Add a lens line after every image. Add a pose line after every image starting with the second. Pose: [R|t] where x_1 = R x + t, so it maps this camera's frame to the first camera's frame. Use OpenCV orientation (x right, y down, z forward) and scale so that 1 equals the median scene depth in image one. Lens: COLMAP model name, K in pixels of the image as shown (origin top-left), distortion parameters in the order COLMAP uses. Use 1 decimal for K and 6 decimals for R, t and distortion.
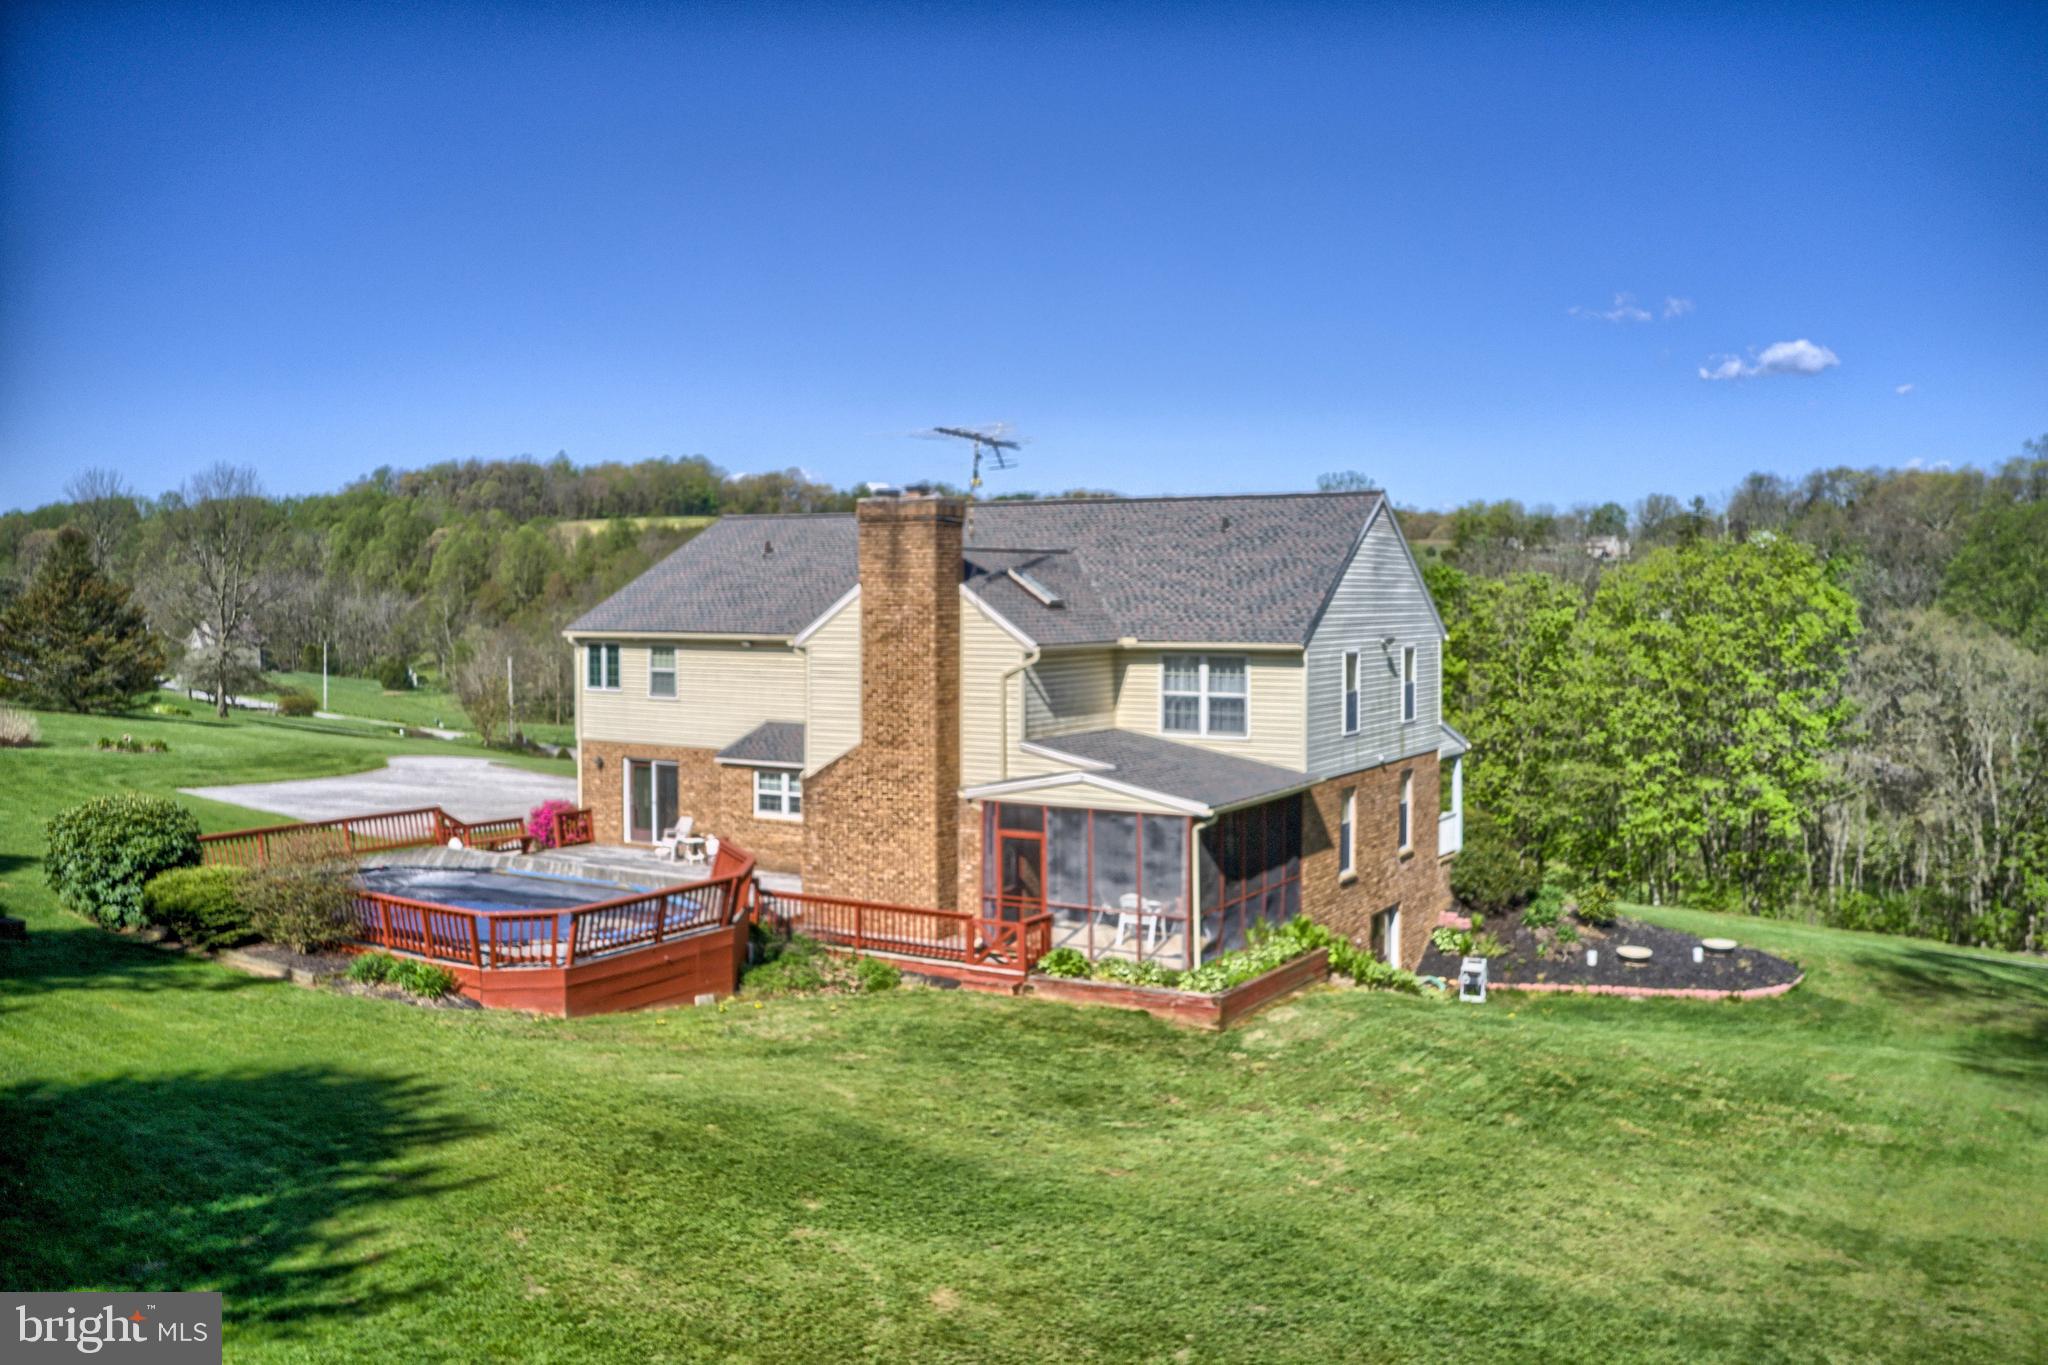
lens RADIAL K [[1624.8, 0, 1009.5], [0, 1624.8, 683.7], [0, 0, 1]] dist [-0.154015, 0.006624]
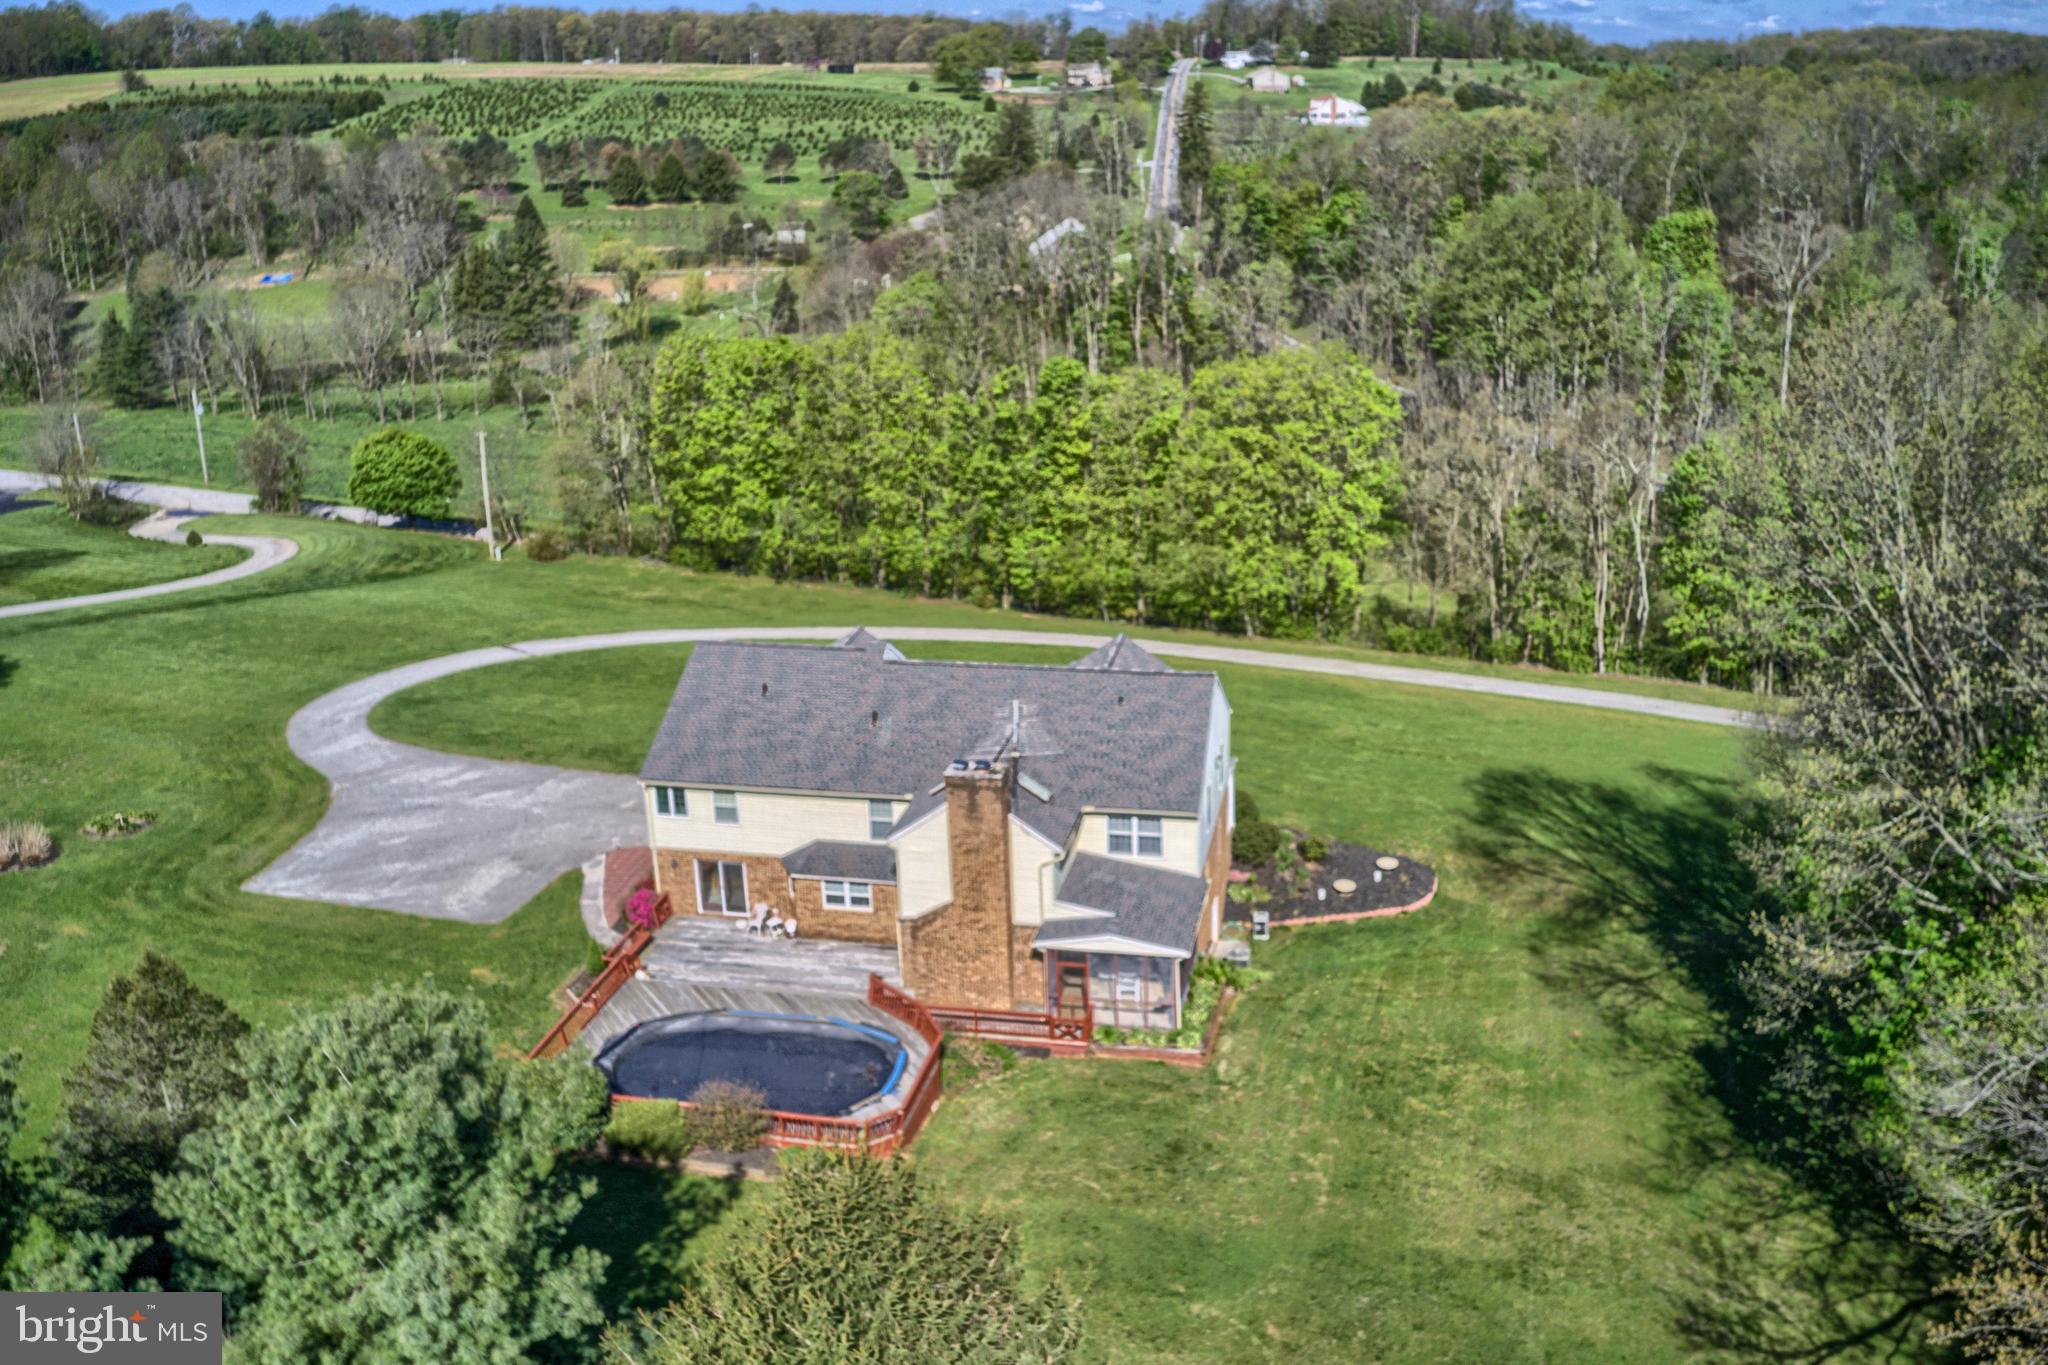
lens RADIAL K [[1712.1, 0, 1041.9], [0, 1712.1, 678.5], [0, 0, 1]] dist [-0.156845, -0.005605]
pose [[0.936679, -0.146010, 0.318297, -0.454161], [0.042037, 0.949240, 0.311733, -0.625447], [-0.347656, -0.278613, 0.895271, -0.446484]]
